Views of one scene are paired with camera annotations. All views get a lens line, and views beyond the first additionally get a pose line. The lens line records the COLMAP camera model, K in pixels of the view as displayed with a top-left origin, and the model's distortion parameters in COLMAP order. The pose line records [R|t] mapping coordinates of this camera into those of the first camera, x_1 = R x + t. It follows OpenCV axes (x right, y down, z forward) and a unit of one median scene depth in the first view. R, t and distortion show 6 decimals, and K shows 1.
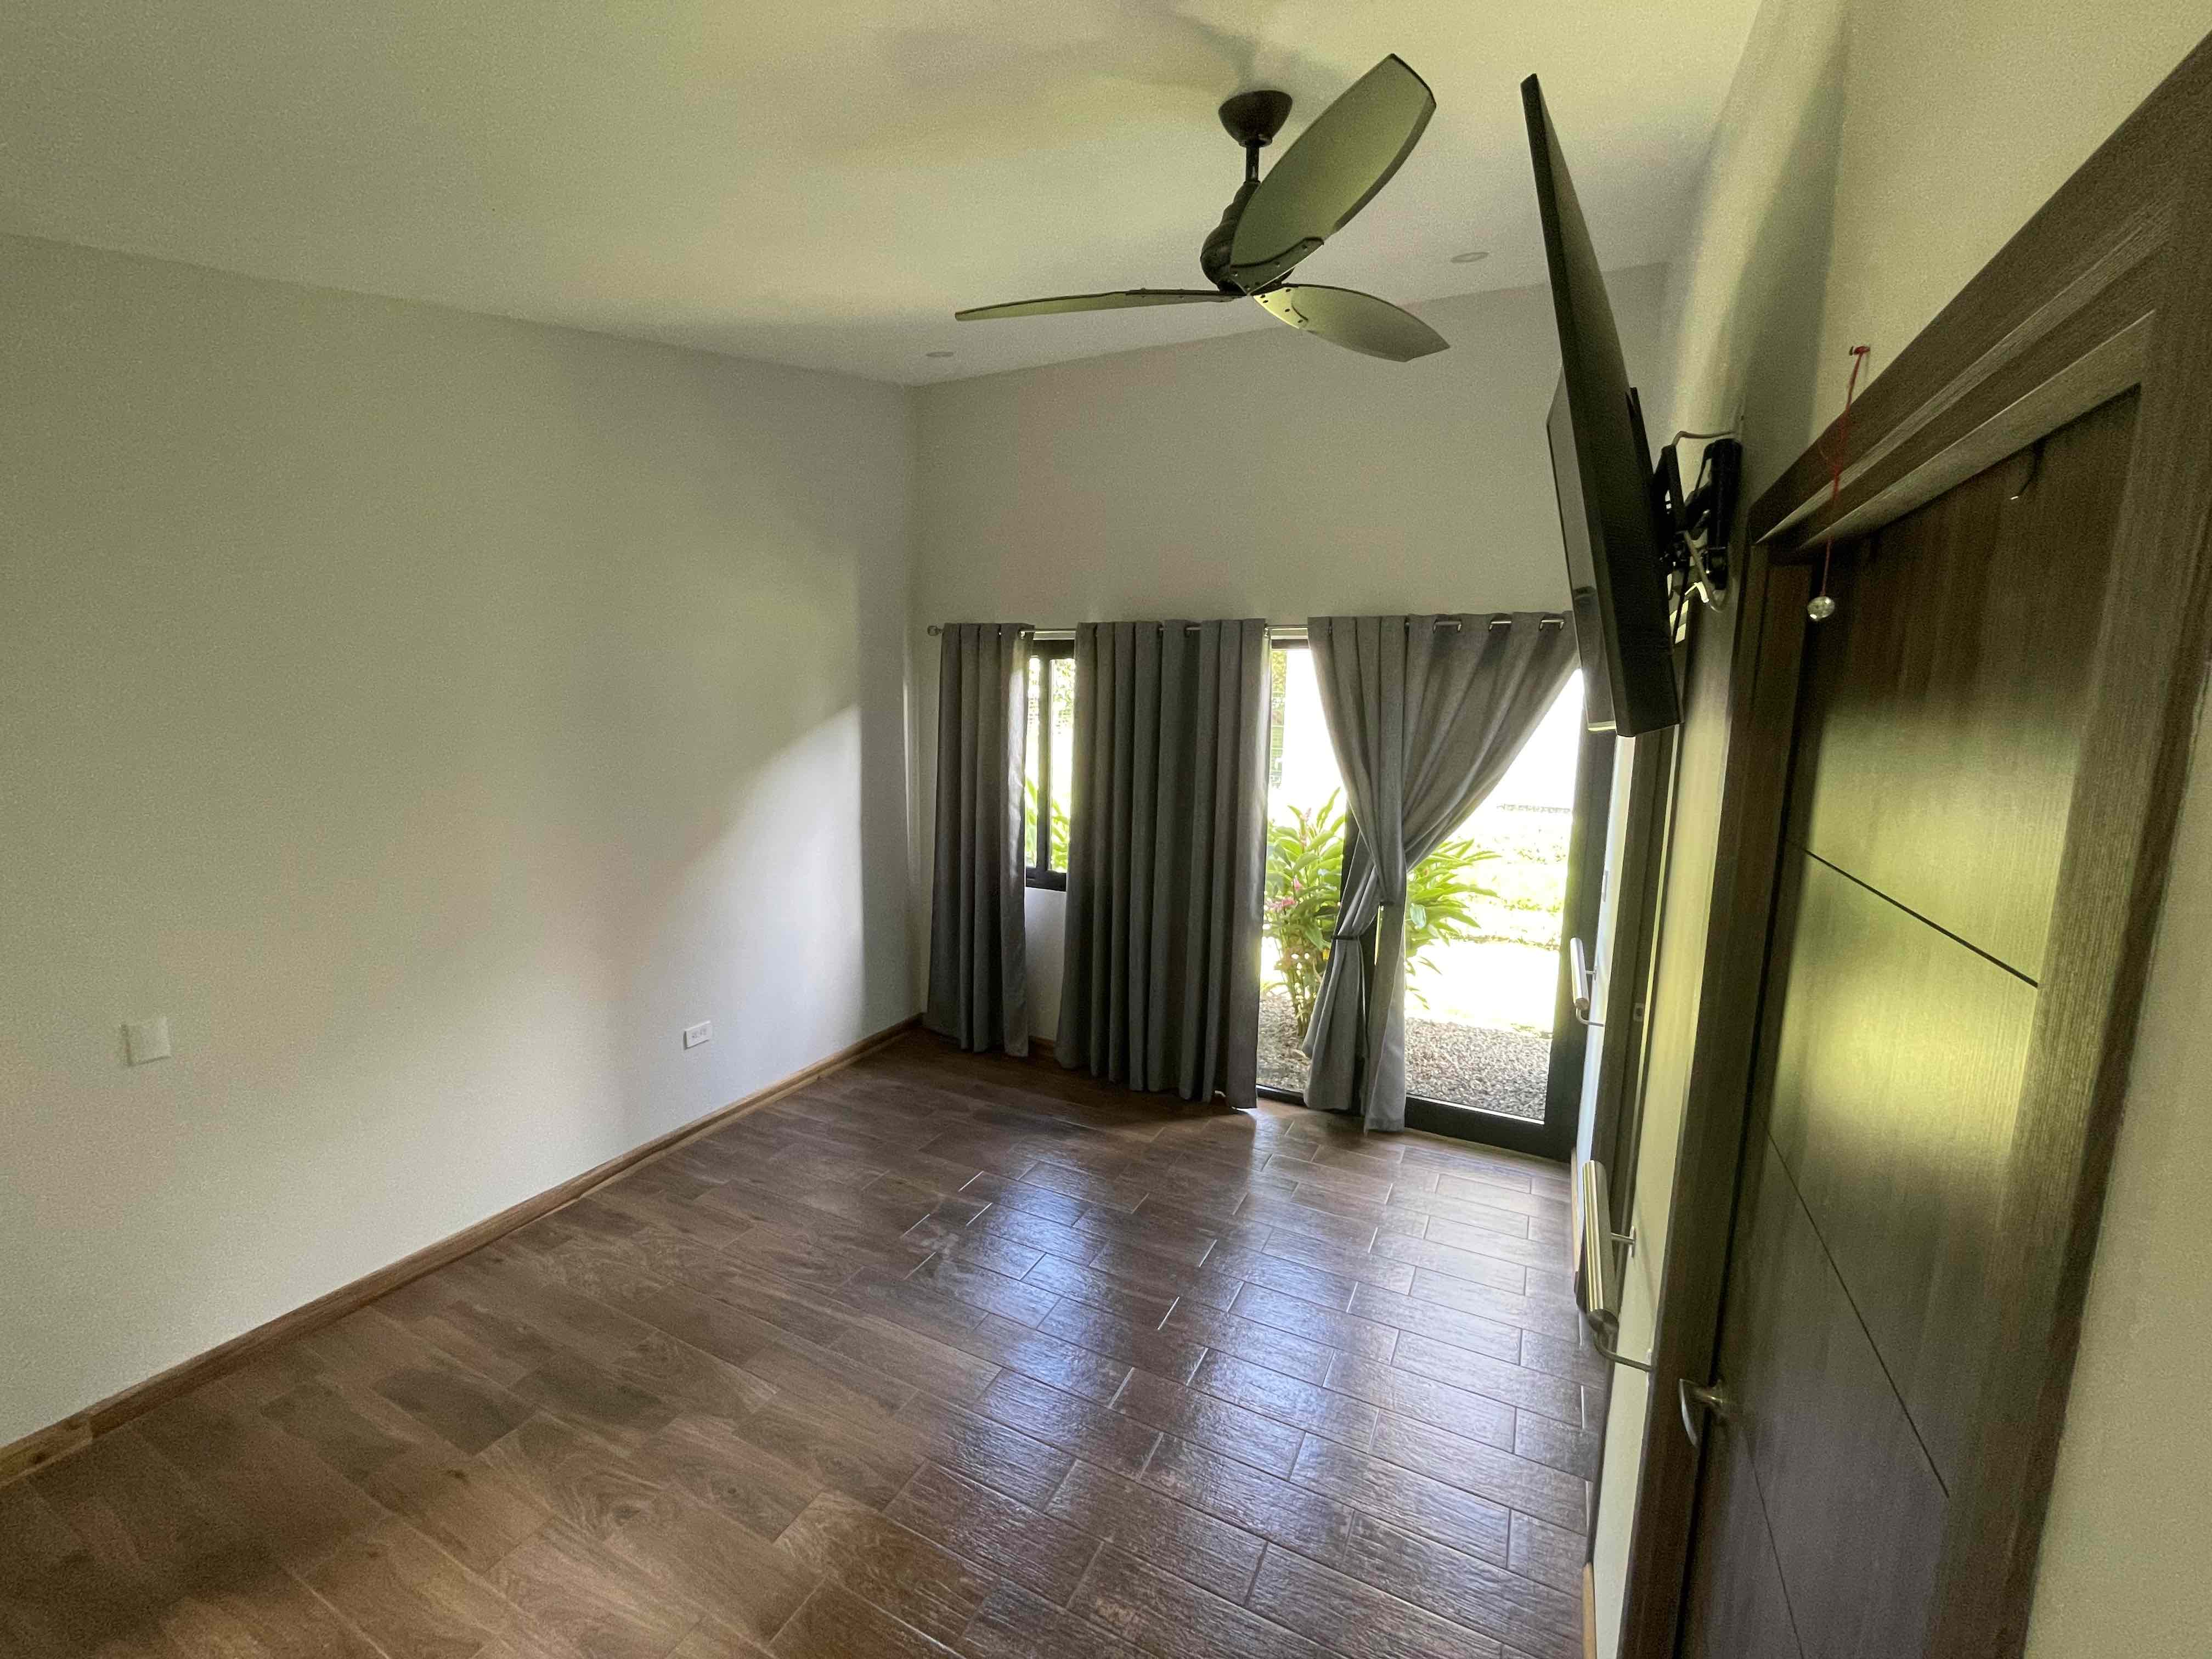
lens RADIAL K [[905.2, 0, 1103.0], [0, 905.2, 827.7], [0, 0, 1]] dist [-0.000740, 0.000361]
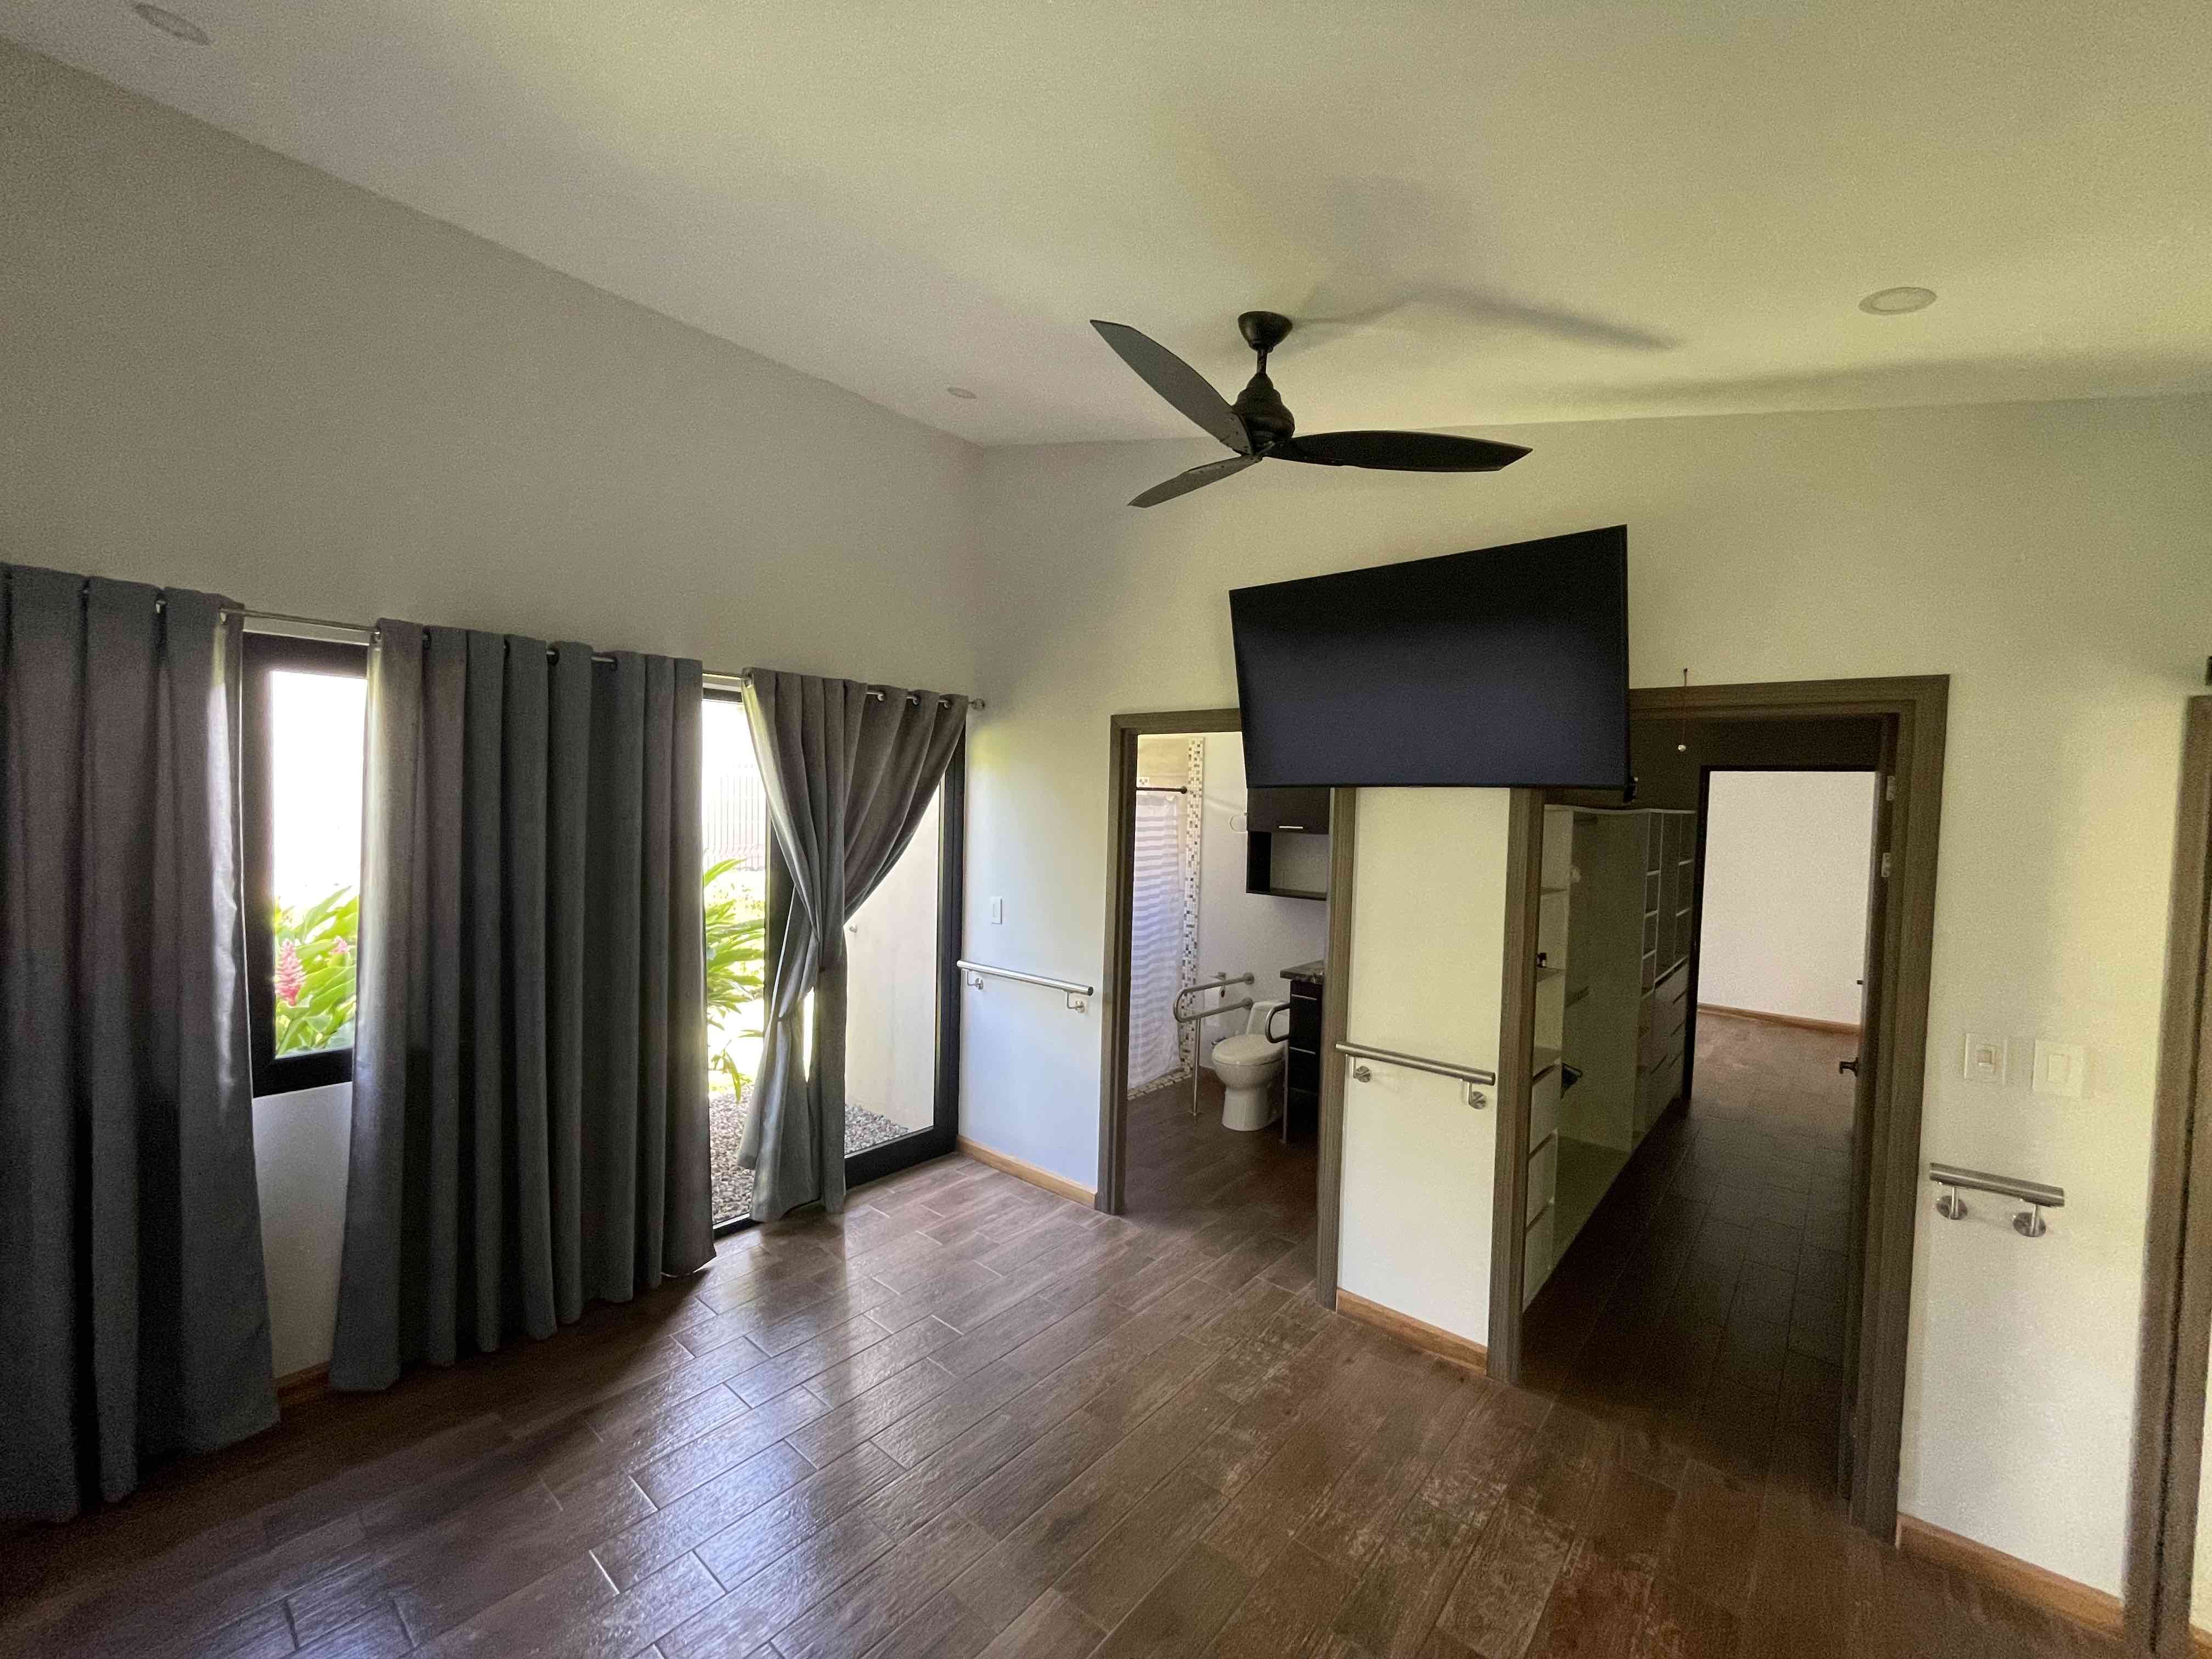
lens RADIAL K [[905.2, 0, 1111.7], [0, 905.2, 831.2], [0, 0, 1]] dist [-0.000740, 0.000361]
pose [[0.228533, -0.049530, 0.972275, -0.511063], [0.113129, 0.993290, 0.024009, -0.048094], [-0.966941, 0.104506, 0.232603, 0.420354]]
